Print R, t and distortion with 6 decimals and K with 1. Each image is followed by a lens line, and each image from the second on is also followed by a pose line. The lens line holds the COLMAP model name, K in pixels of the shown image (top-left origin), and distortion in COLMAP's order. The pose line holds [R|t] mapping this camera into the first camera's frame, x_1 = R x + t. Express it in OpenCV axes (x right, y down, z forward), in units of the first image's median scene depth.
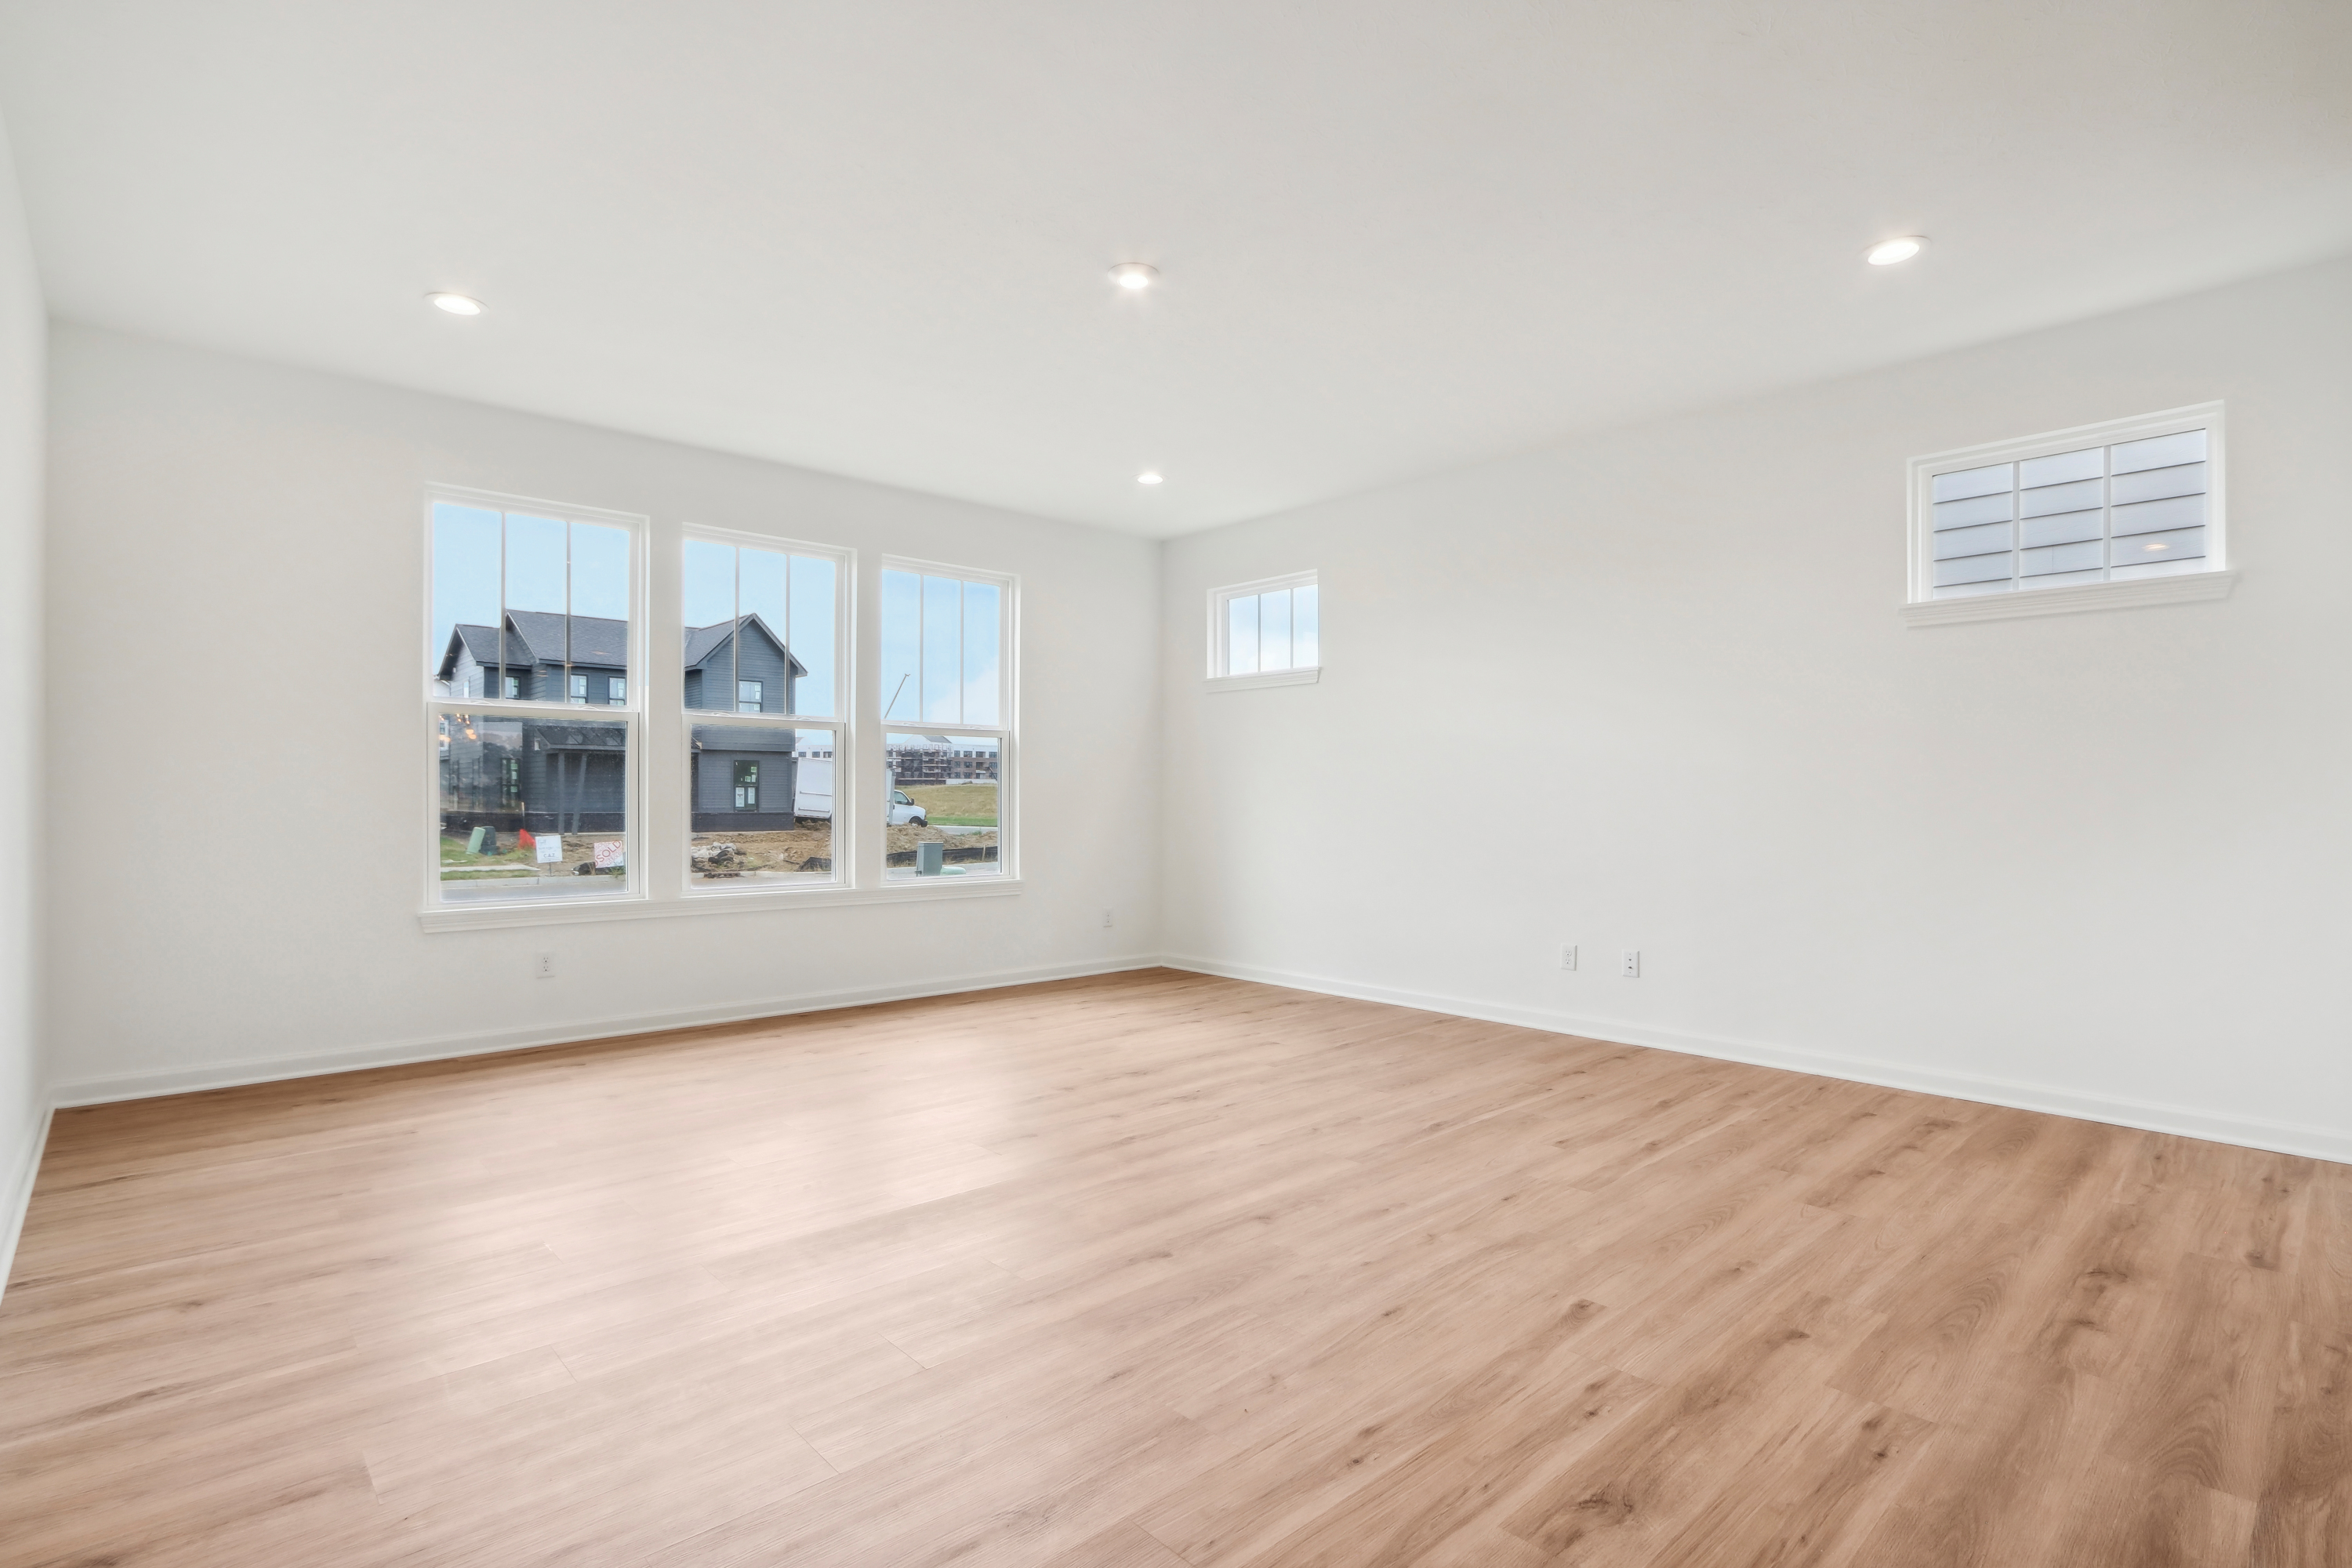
lens RADIAL K [[1128.4, 0, 1171.0], [0, 1128.4, 837.0], [0, 0, 1]] dist [-0.012385, 0.000230]
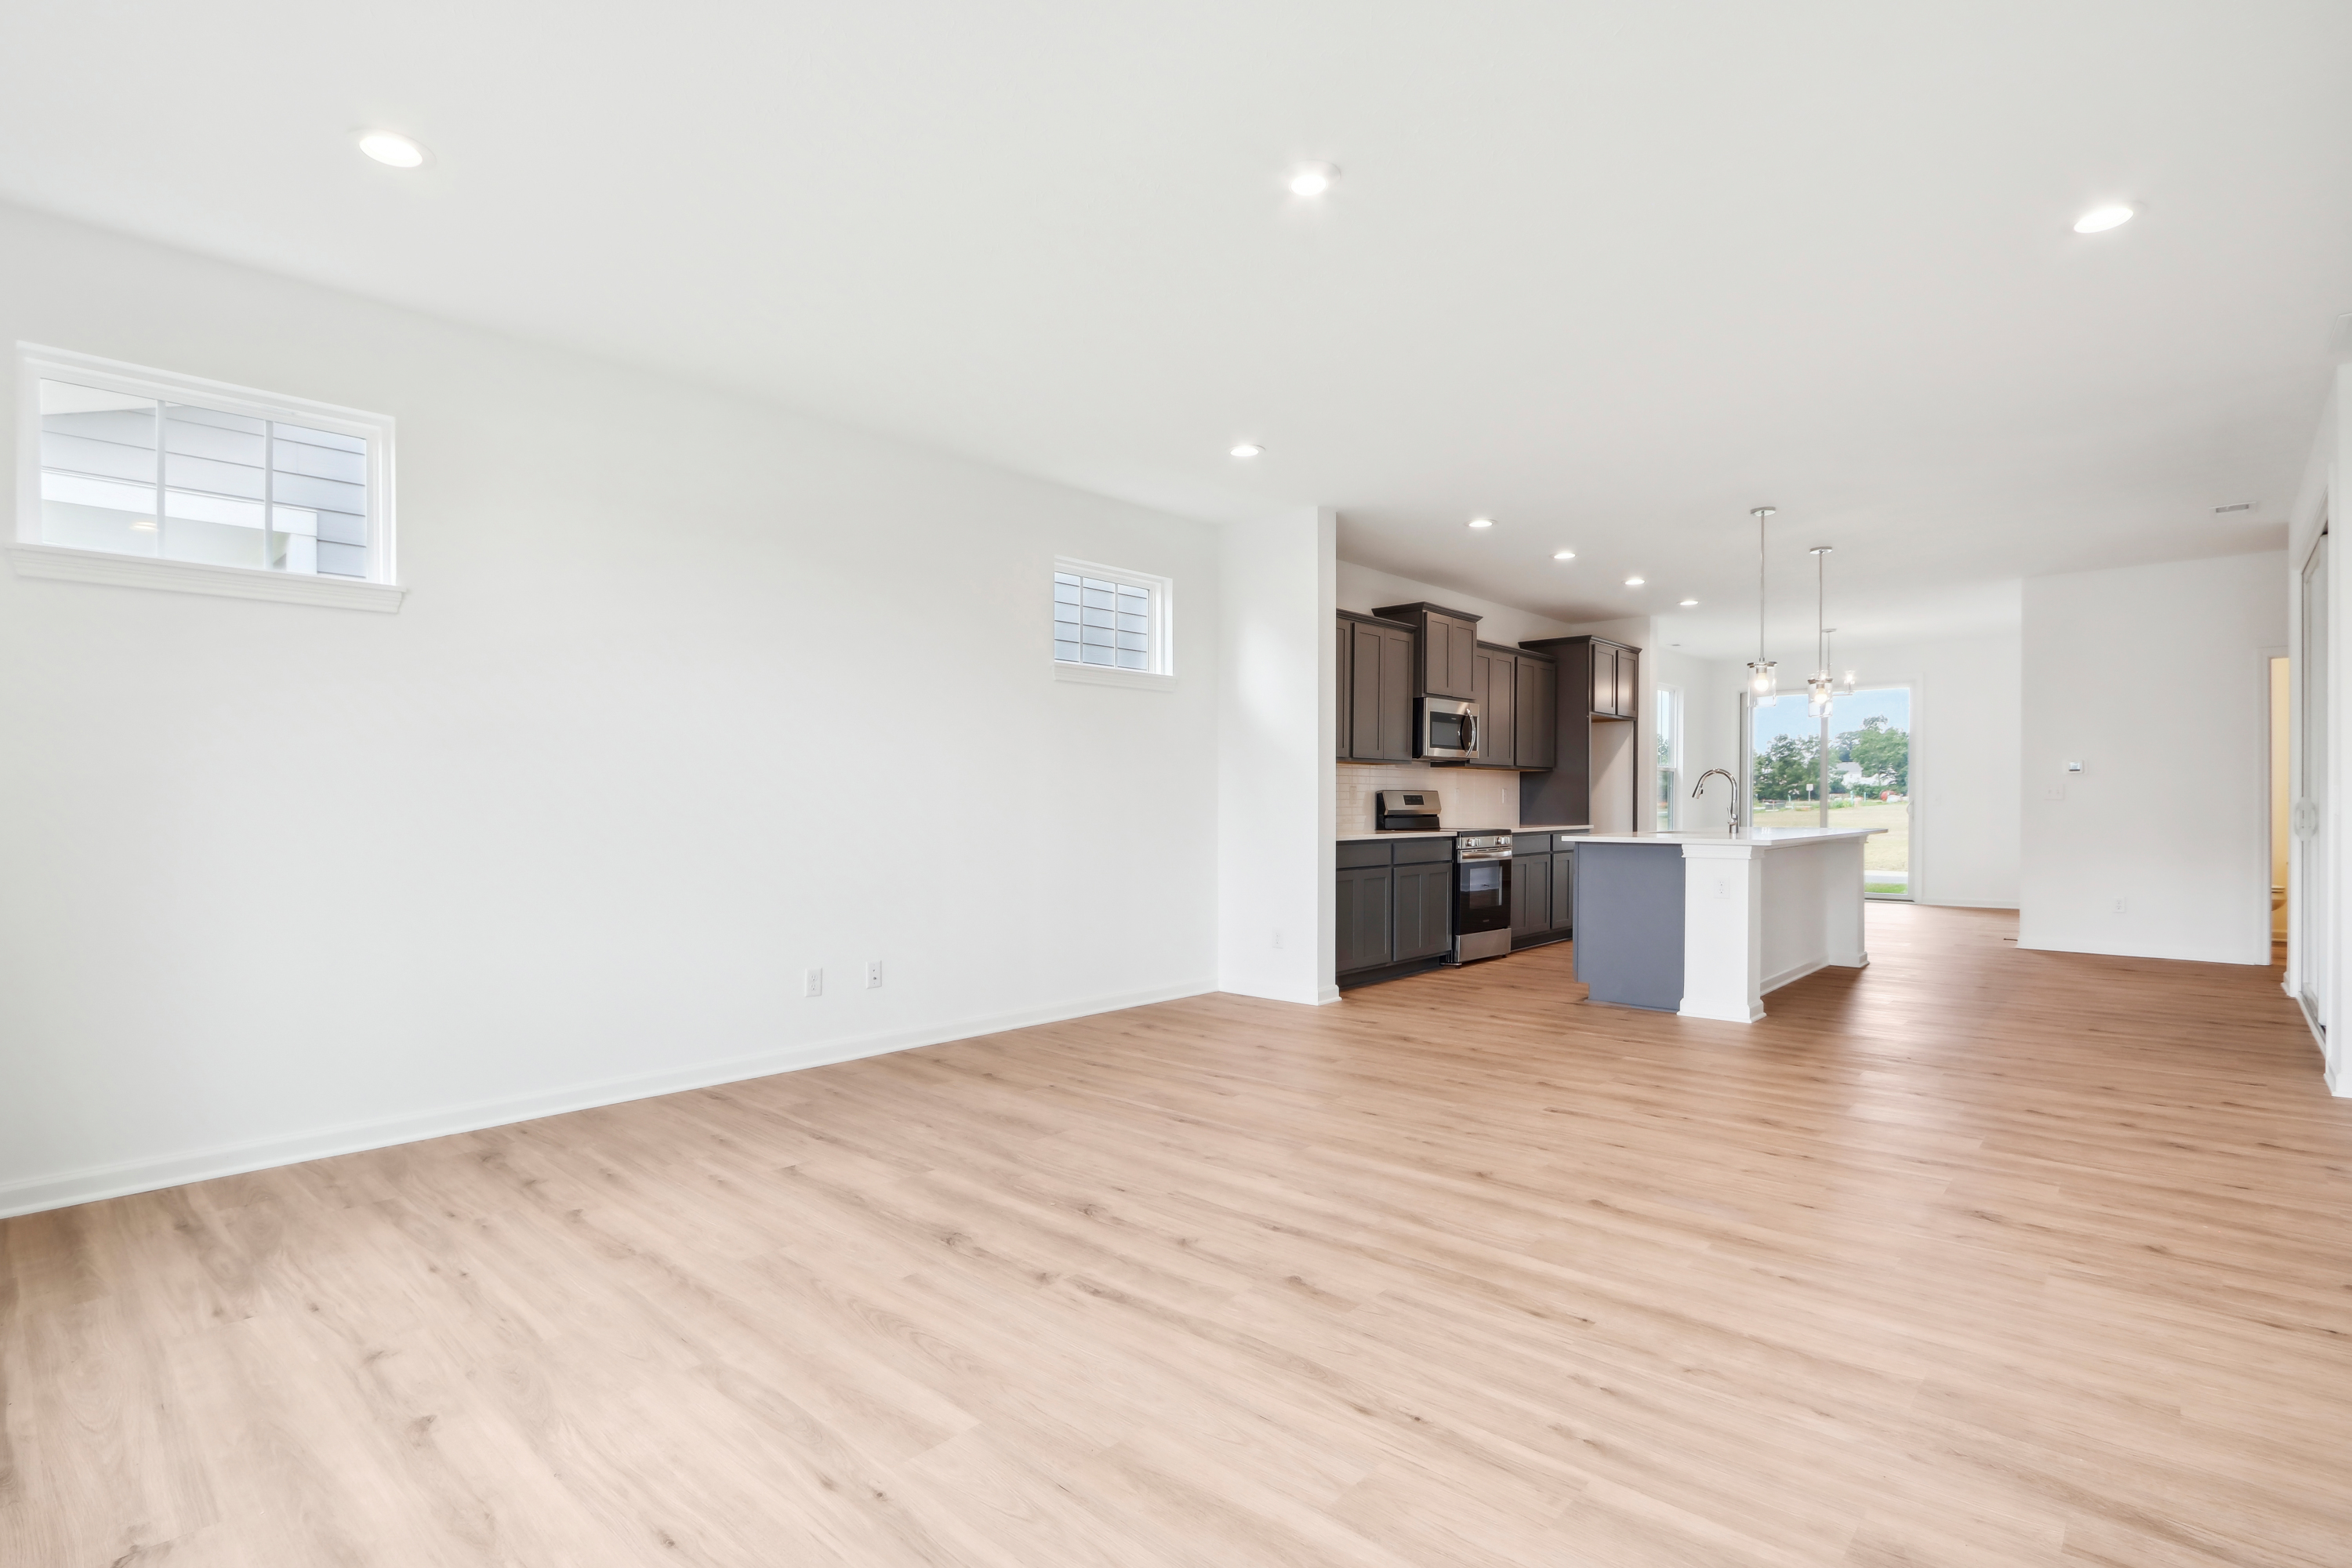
lens RADIAL K [[1128.4, 0, 1171.0], [0, 1128.4, 837.0], [0, 0, 1]] dist [-0.012385, 0.000230]
pose [[-0.093519, -0.026086, 0.995276, -0.831846], [0.039943, 0.998754, 0.029931, -0.038061], [-0.994816, 0.042553, -0.092360, 1.157896]]
